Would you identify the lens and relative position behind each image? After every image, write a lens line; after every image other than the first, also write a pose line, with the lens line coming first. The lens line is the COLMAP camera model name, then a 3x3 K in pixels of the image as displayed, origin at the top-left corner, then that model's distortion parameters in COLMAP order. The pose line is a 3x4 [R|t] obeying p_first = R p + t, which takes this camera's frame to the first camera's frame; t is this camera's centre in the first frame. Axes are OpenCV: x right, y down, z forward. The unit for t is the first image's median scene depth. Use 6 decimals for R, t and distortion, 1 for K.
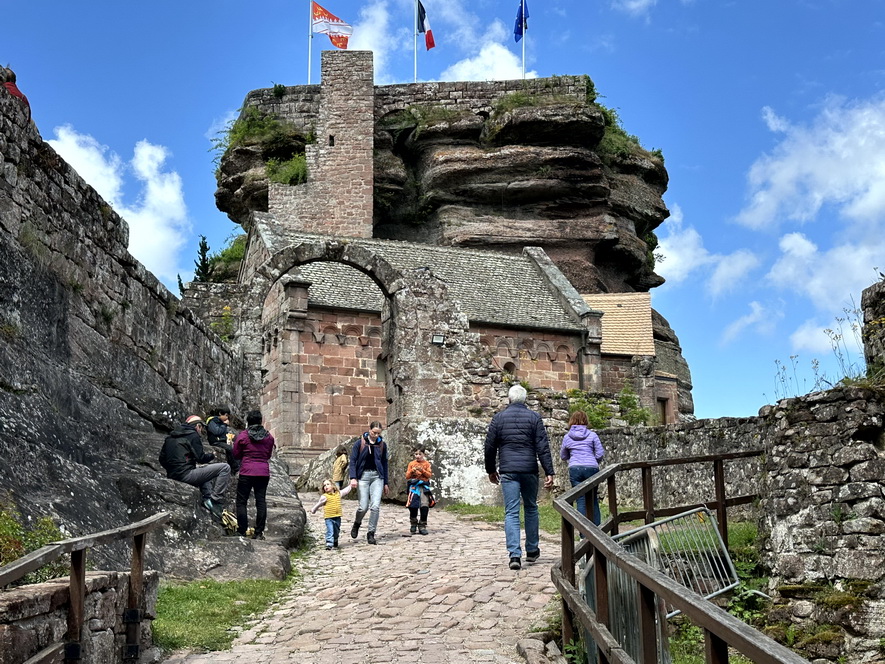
lens RADIAL K [[1159.1, 0, 444.0], [0, 1159.1, 334.4], [0, 0, 1]] dist [0.178294, 0.000000]
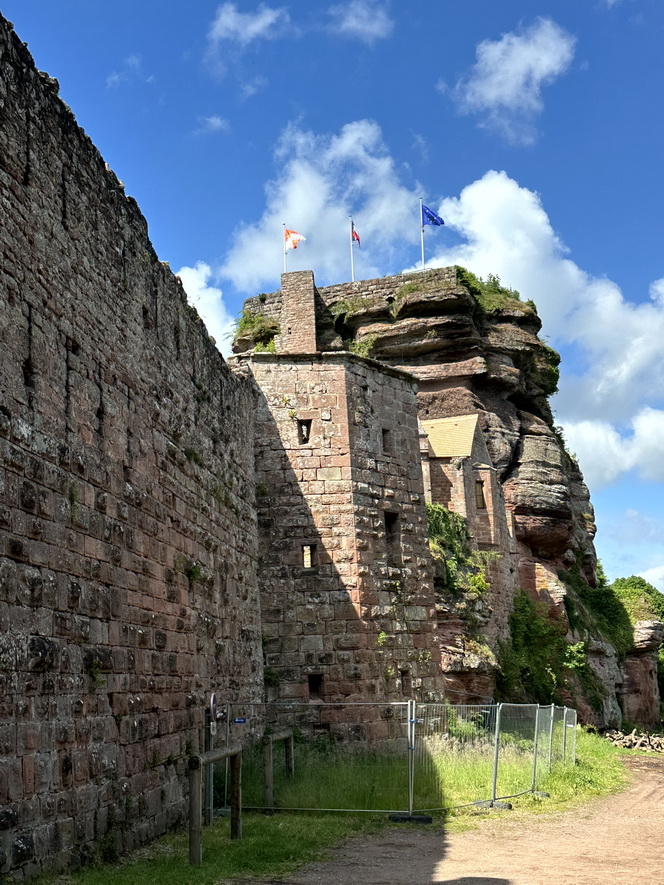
lens RADIAL K [[1159.1, 0, 333.0], [0, 1159.1, 446.2], [0, 0, 1]] dist [0.178294, 0.000000]
pose [[0.971681, -0.080561, -0.222141, 0.288684], [0.087318, 0.995964, 0.020749, -0.037032], [0.219573, -0.039558, 0.974794, -0.510175]]
